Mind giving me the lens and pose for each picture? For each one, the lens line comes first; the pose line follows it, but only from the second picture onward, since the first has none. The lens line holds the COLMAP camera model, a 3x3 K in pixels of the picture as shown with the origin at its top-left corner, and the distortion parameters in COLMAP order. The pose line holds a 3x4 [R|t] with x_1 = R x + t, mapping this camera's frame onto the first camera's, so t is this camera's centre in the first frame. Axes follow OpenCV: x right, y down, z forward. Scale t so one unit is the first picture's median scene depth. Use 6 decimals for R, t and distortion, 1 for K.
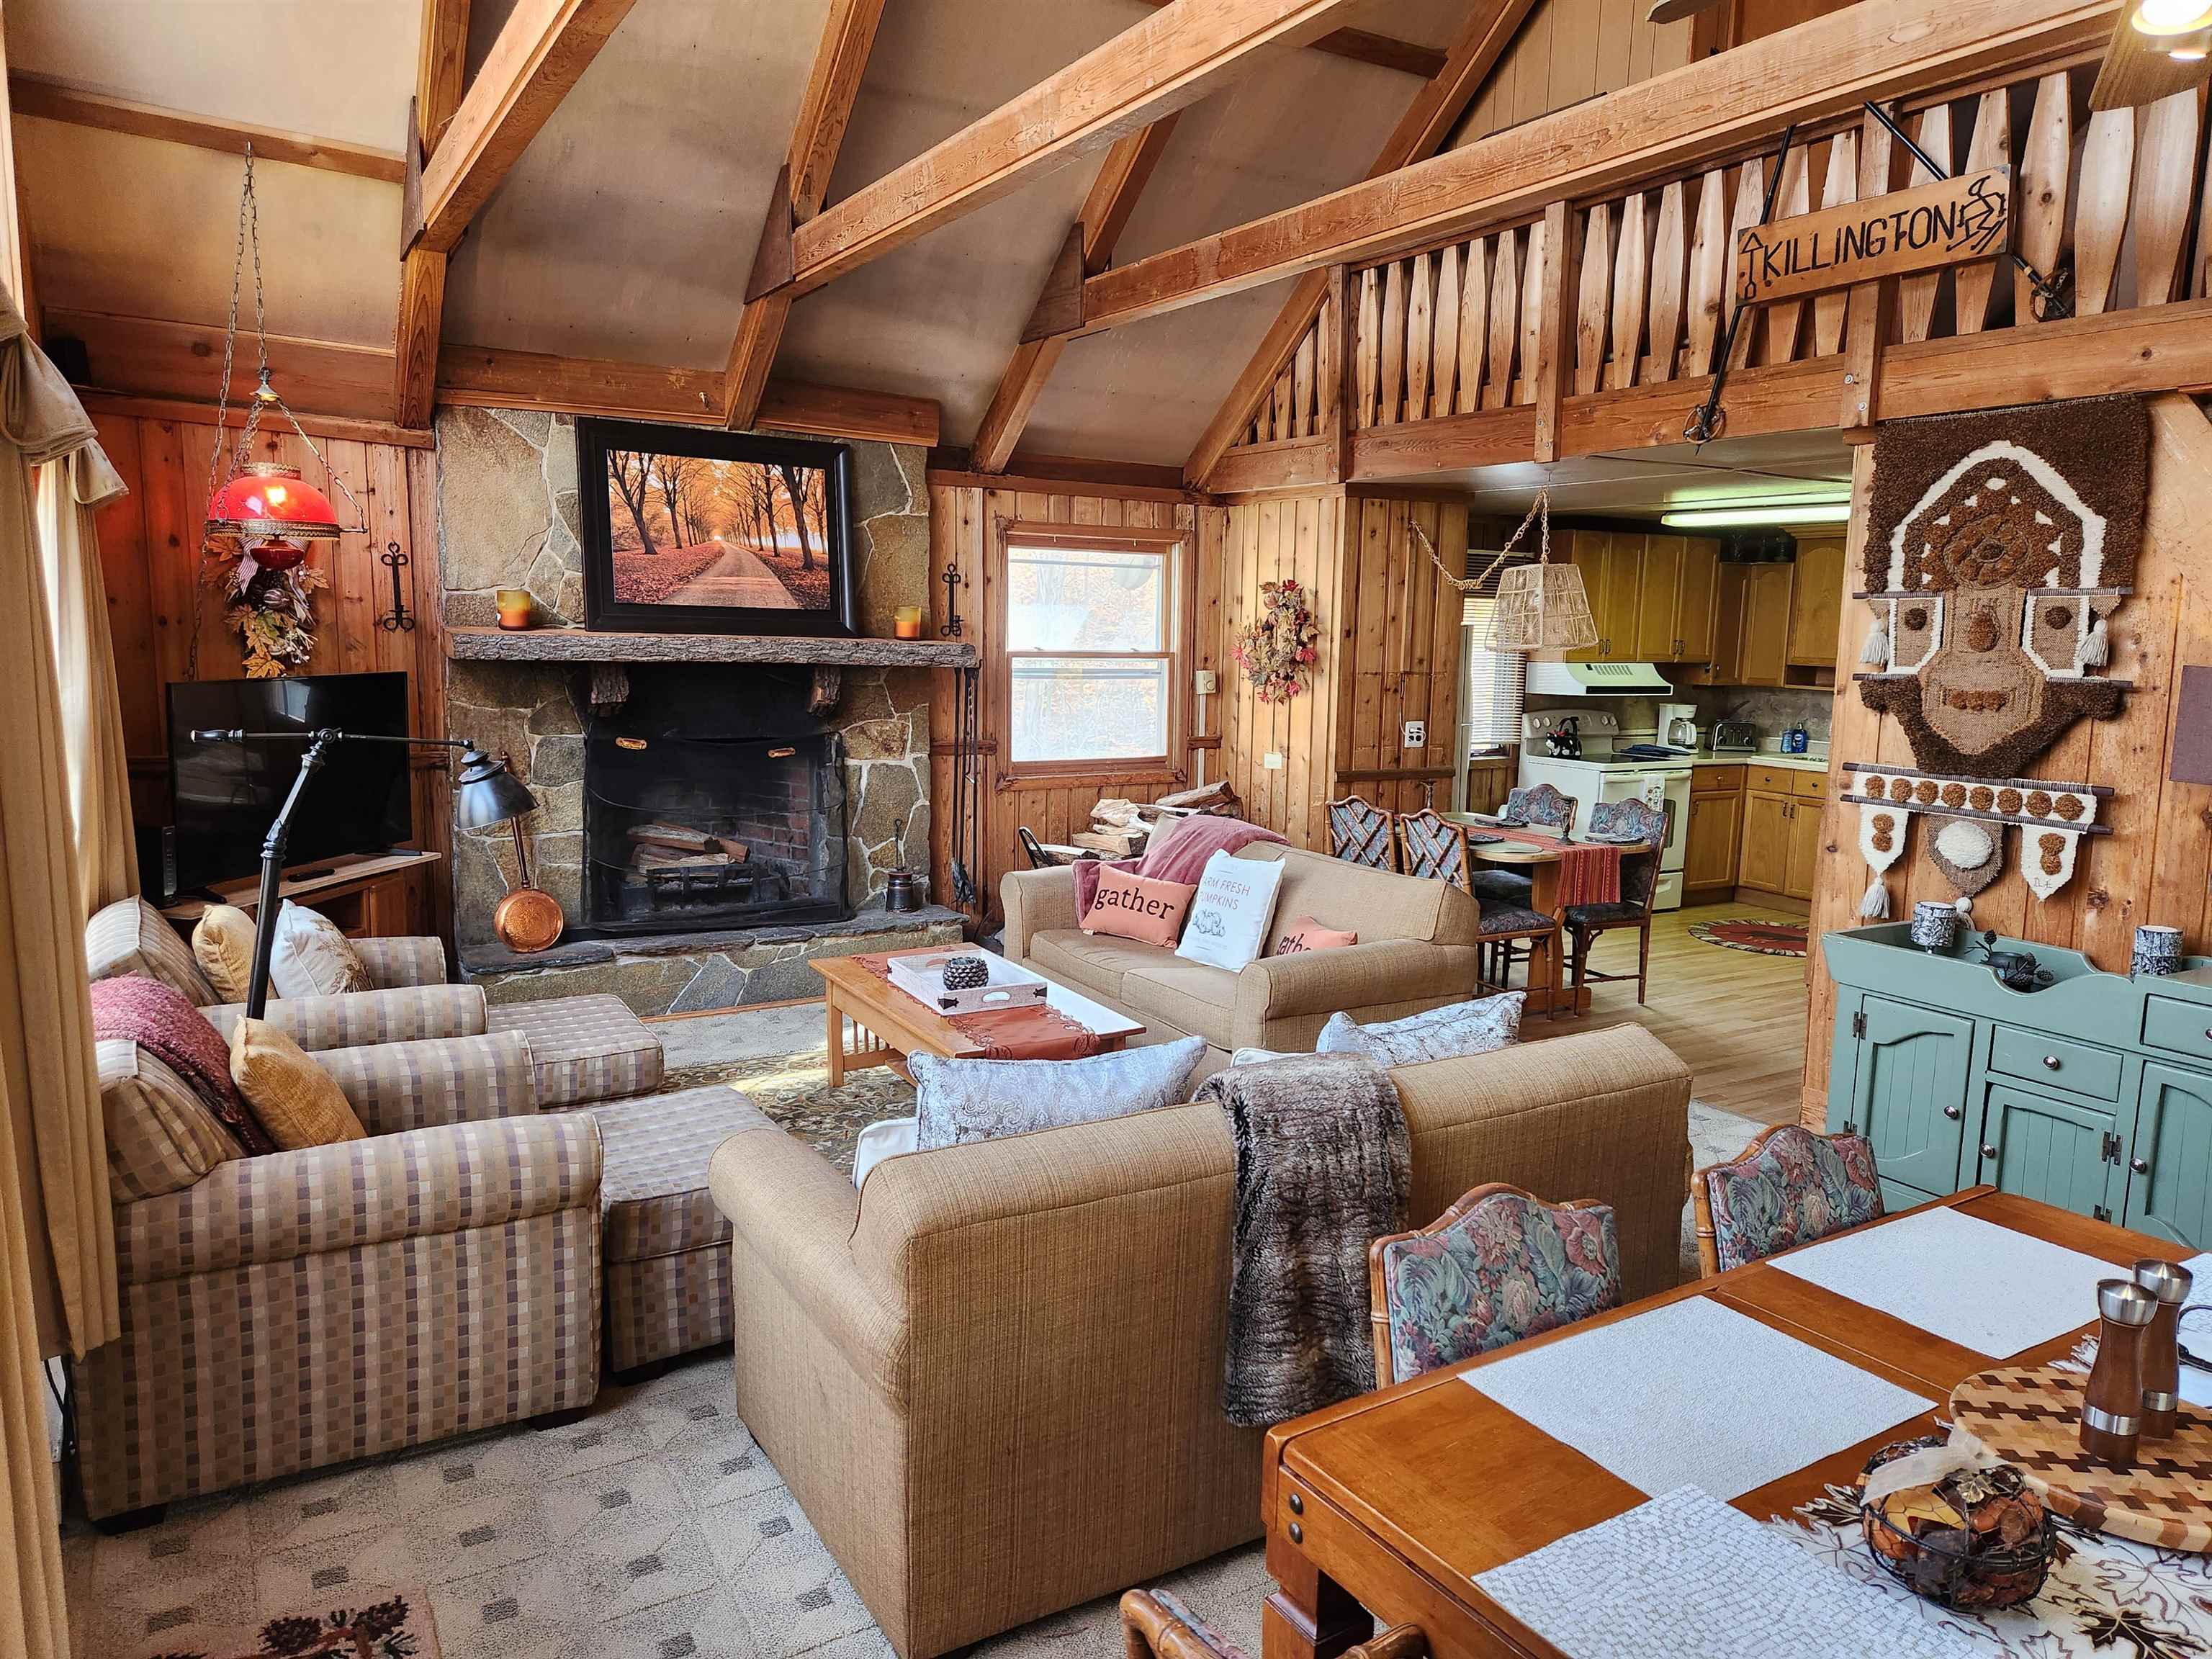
lens RADIAL K [[1475.2, 0, 1106.6], [0, 1475.2, 834.3], [0, 0, 1]] dist [0.078941, -0.067456]
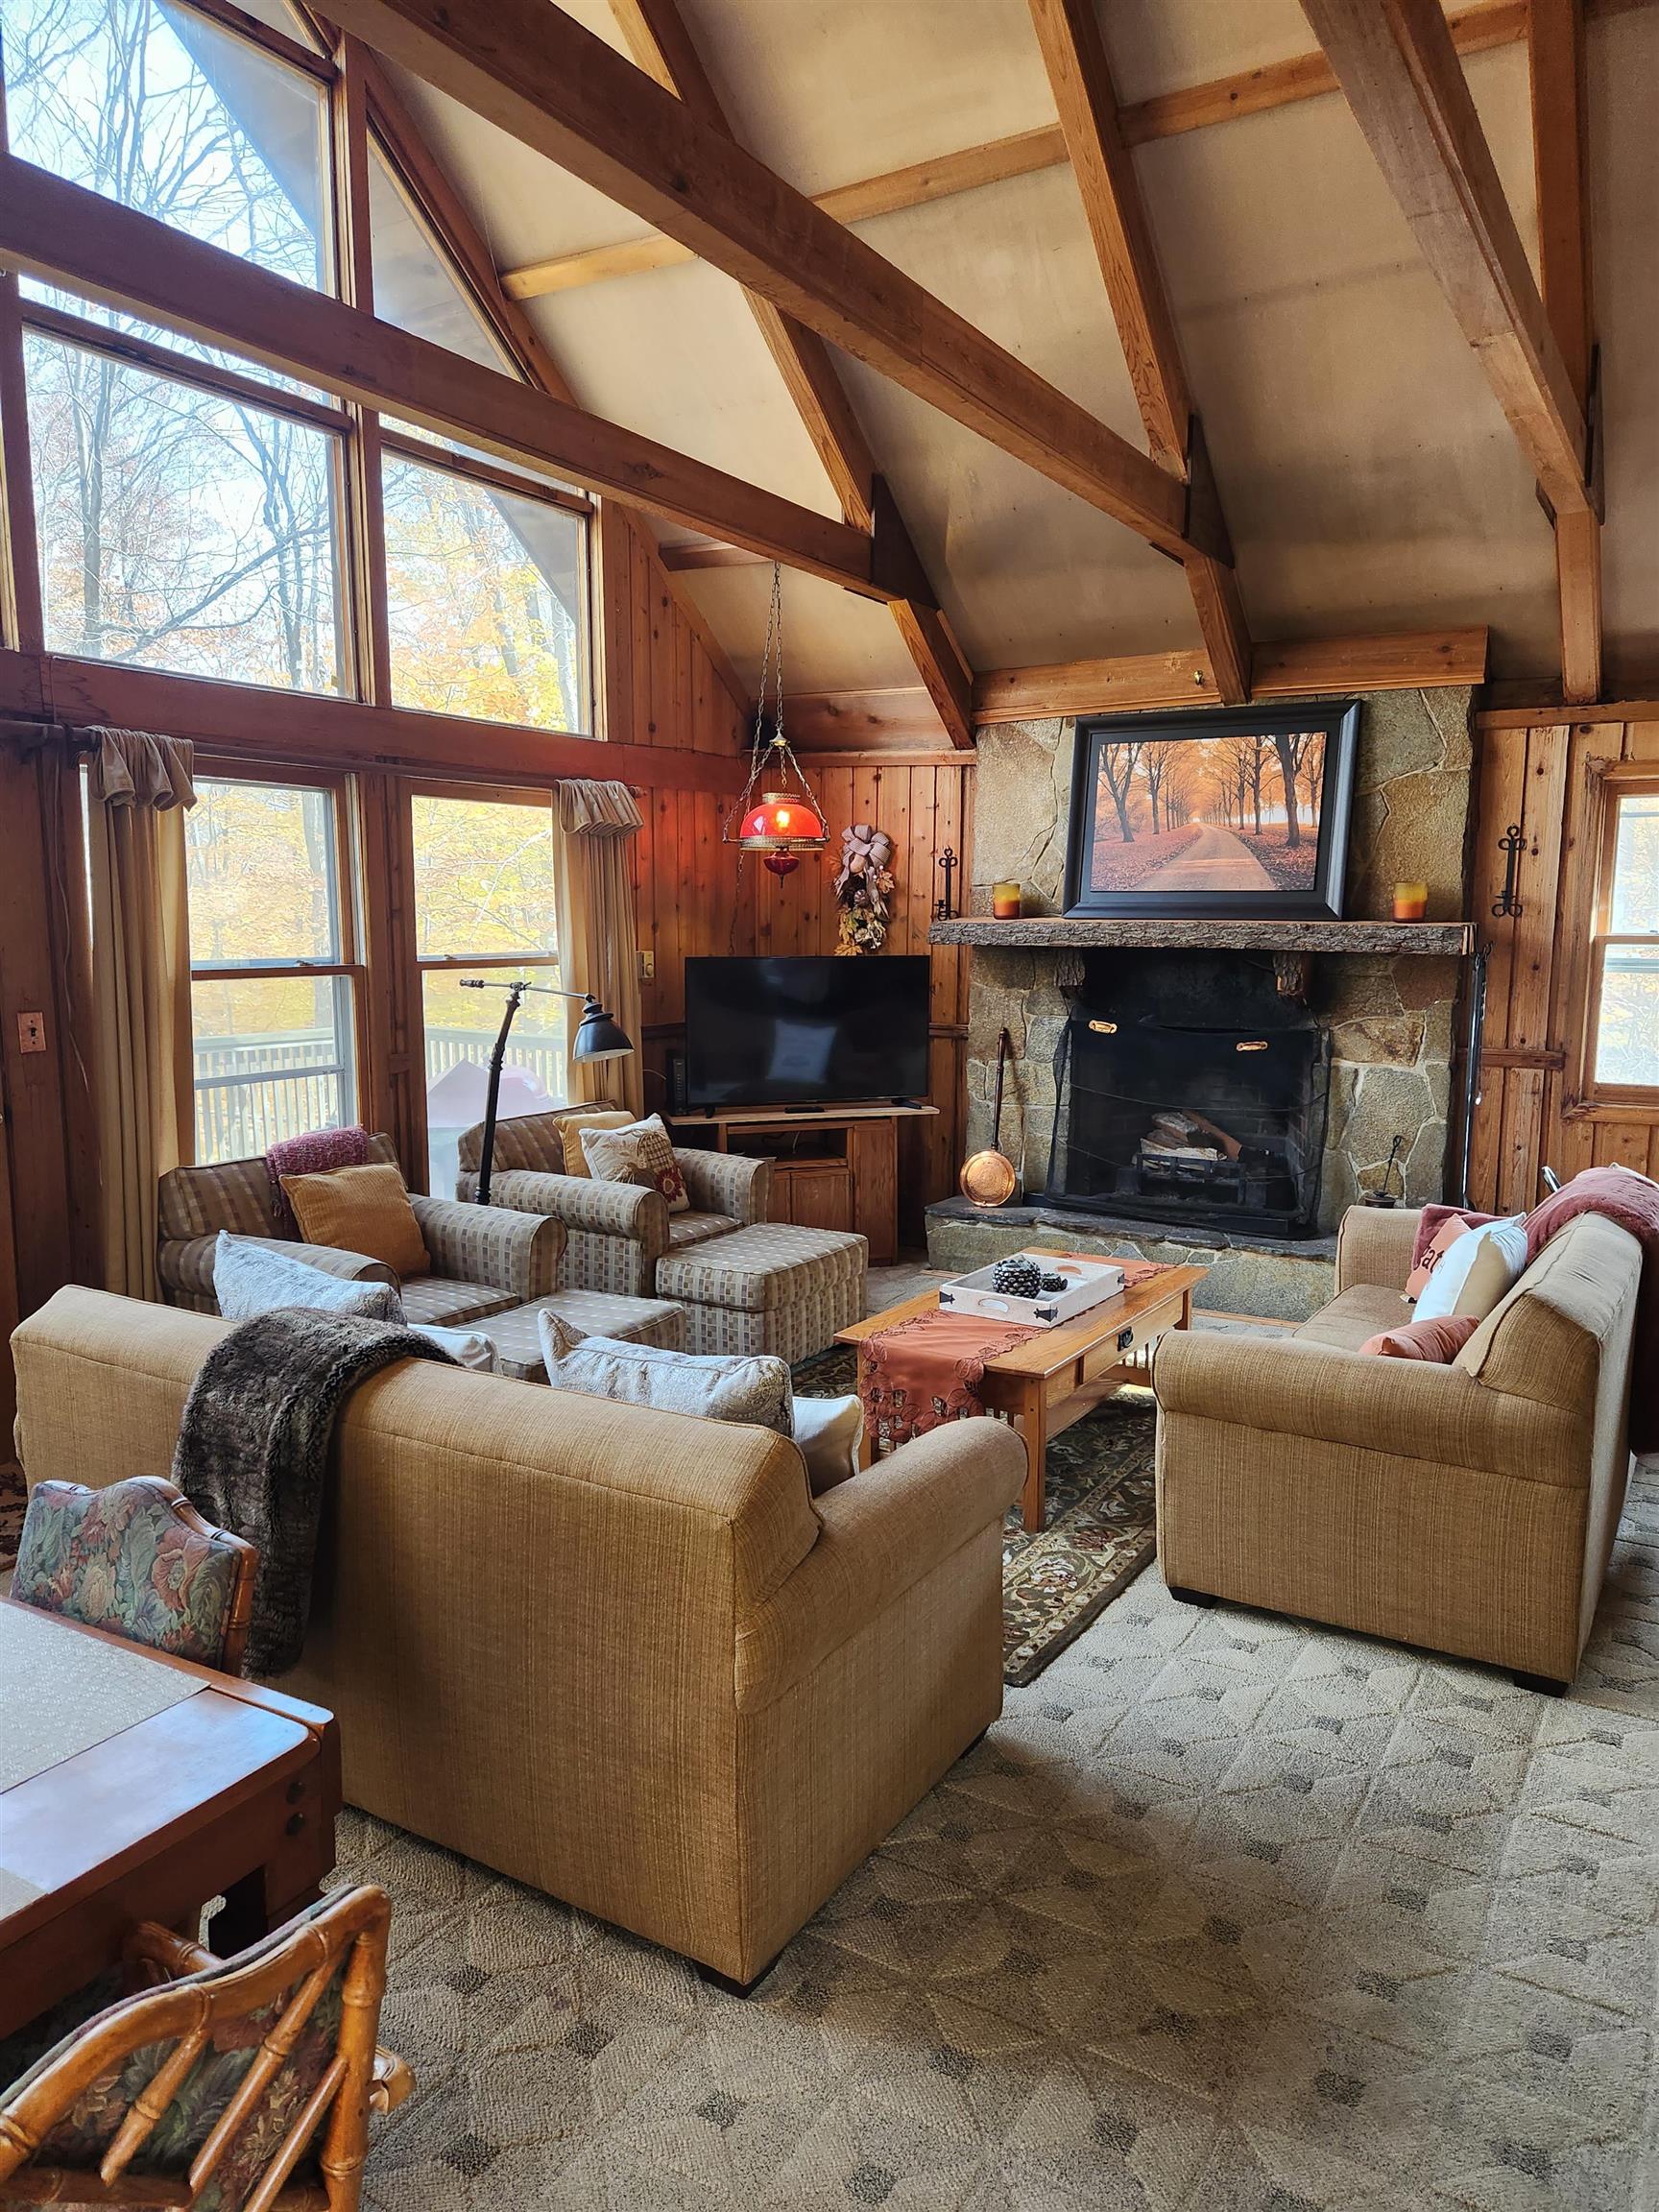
lens RADIAL K [[1475.2, 0, 850.8], [0, 1475.2, 1105.6], [0, 0, 1]] dist [0.078941, -0.067456]
pose [[0.471653, 0.094055, -0.876754, 0.493347], [-0.119050, 0.991984, 0.042373, -0.028966], [0.873711, 0.084393, 0.479069, 0.353299]]
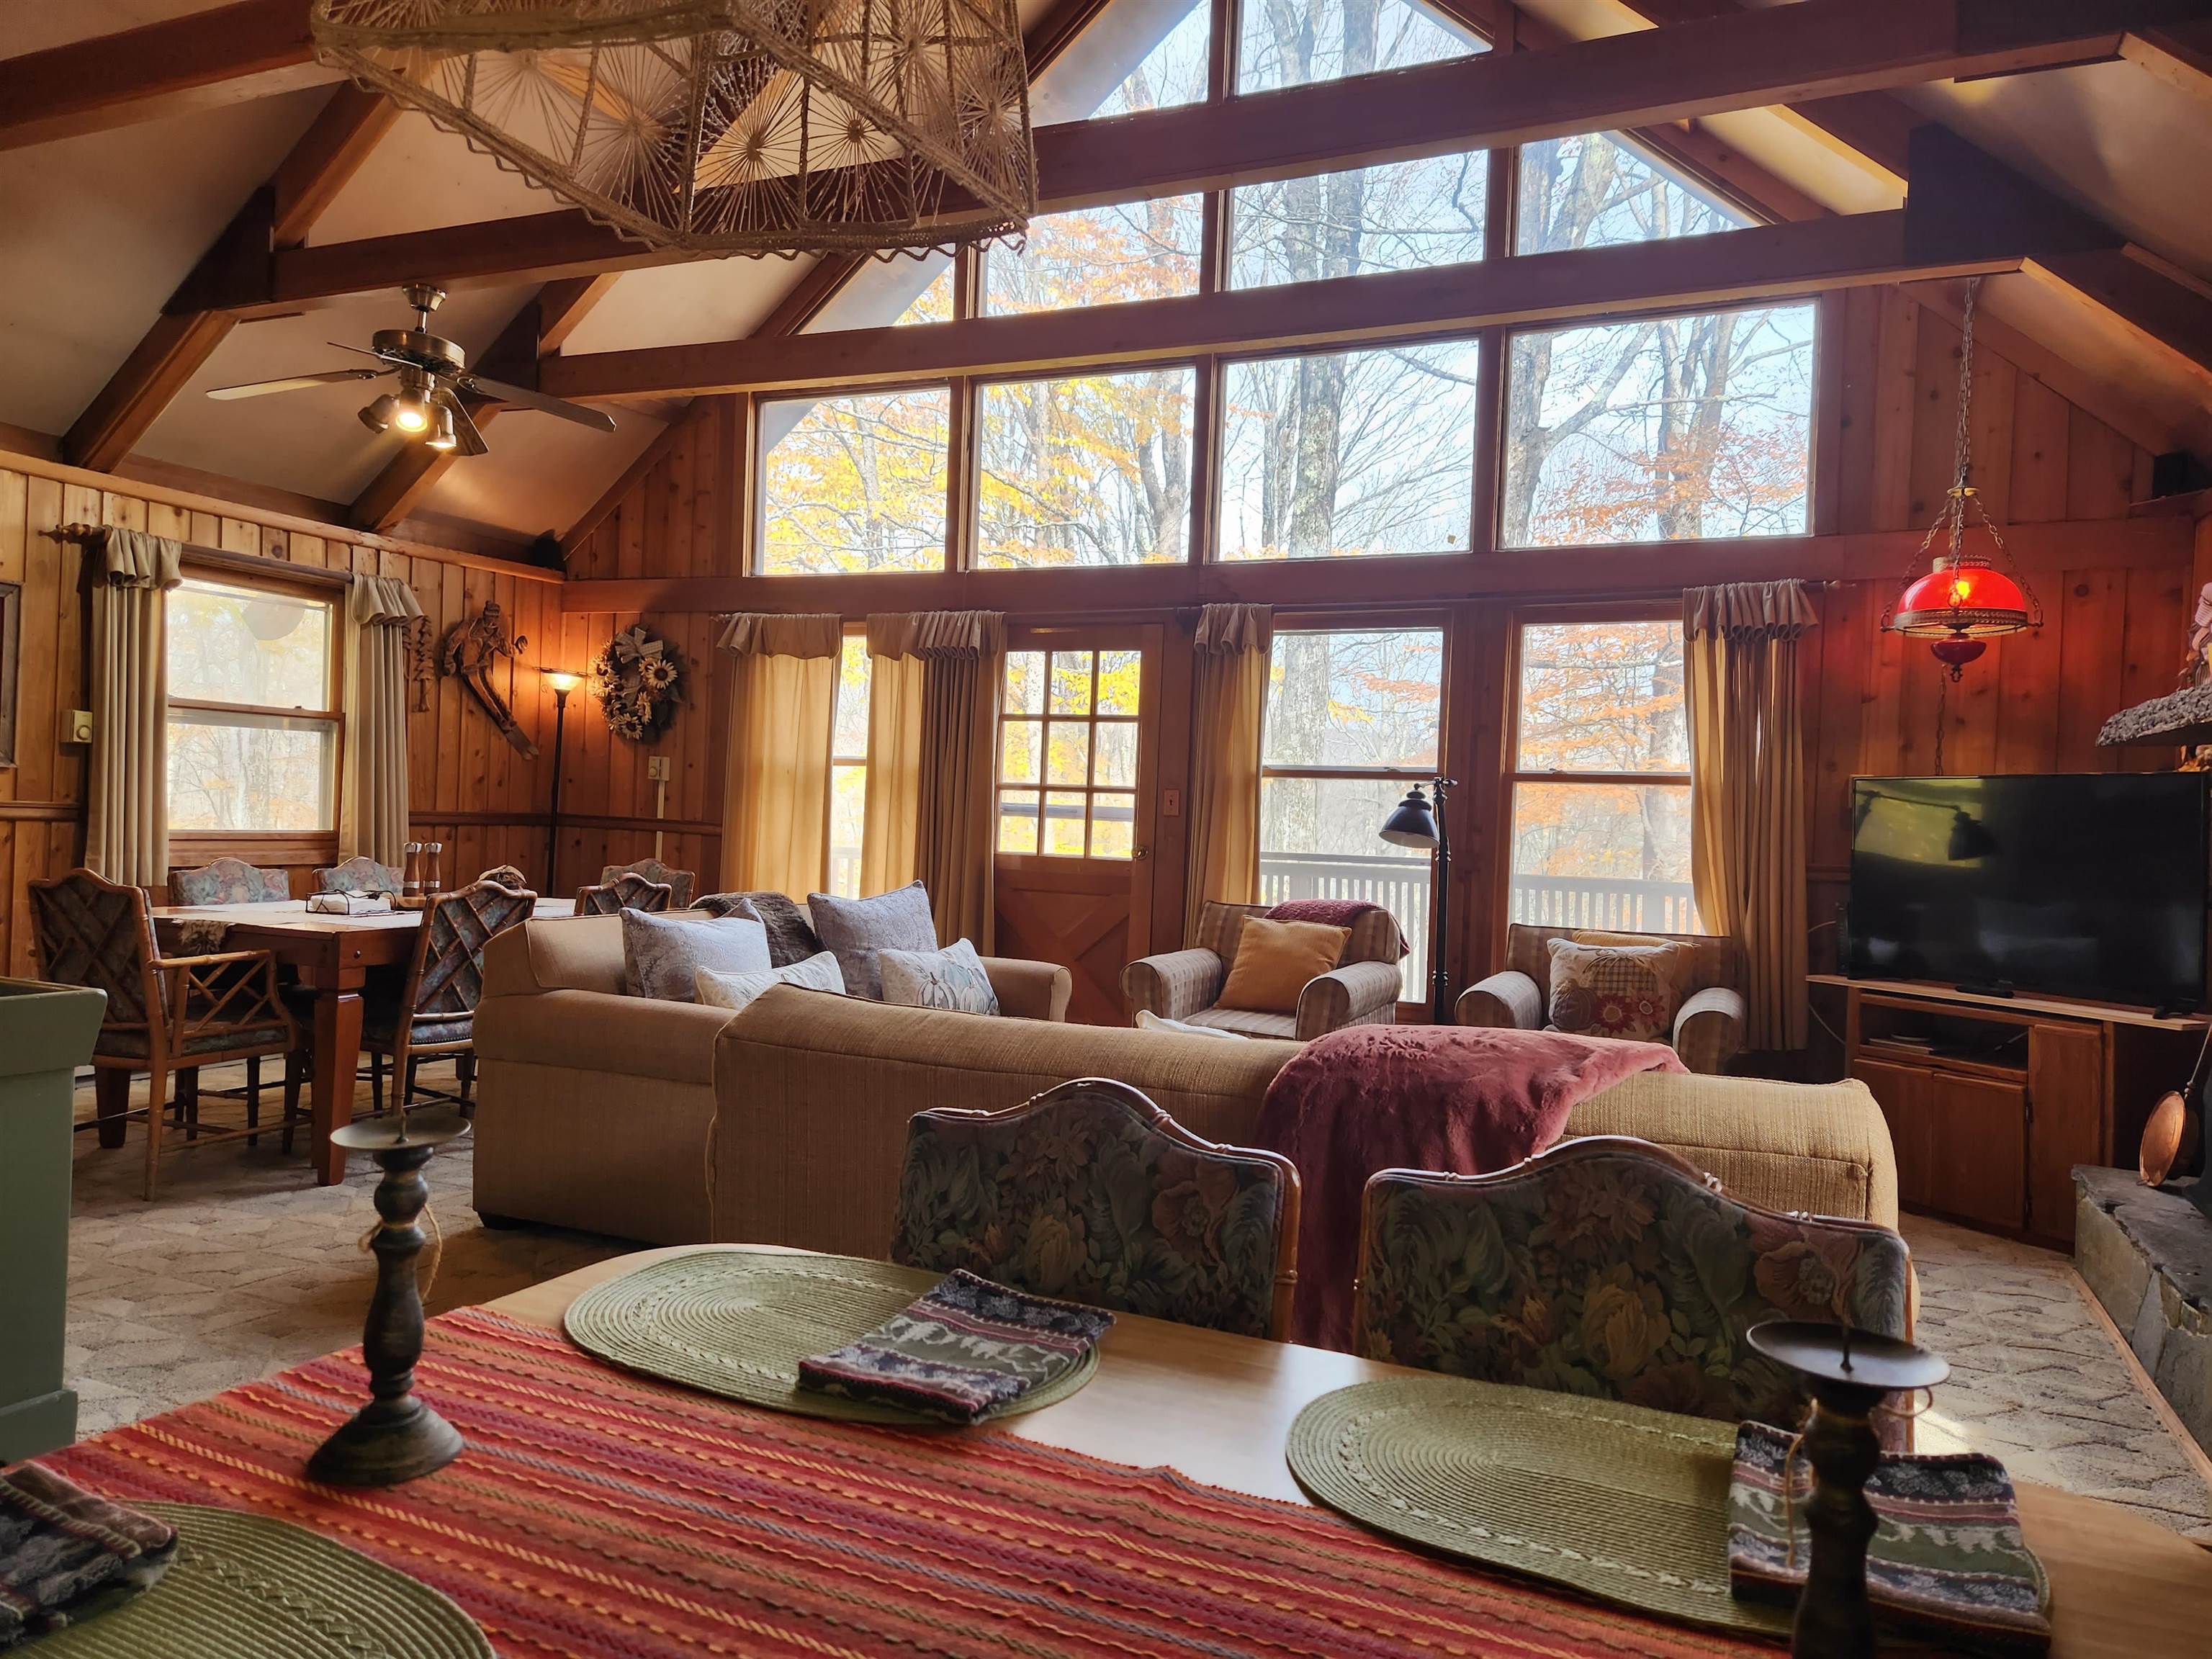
lens RADIAL K [[1475.2, 0, 1144.7], [0, 1475.2, 826.1], [0, 0, 1]] dist [0.078941, -0.067456]
pose [[-0.808191, -0.050779, -0.586727, 0.346683], [-0.138393, 0.984752, 0.105405, -0.079805], [0.572429, 0.166386, -0.802895, 1.175712]]
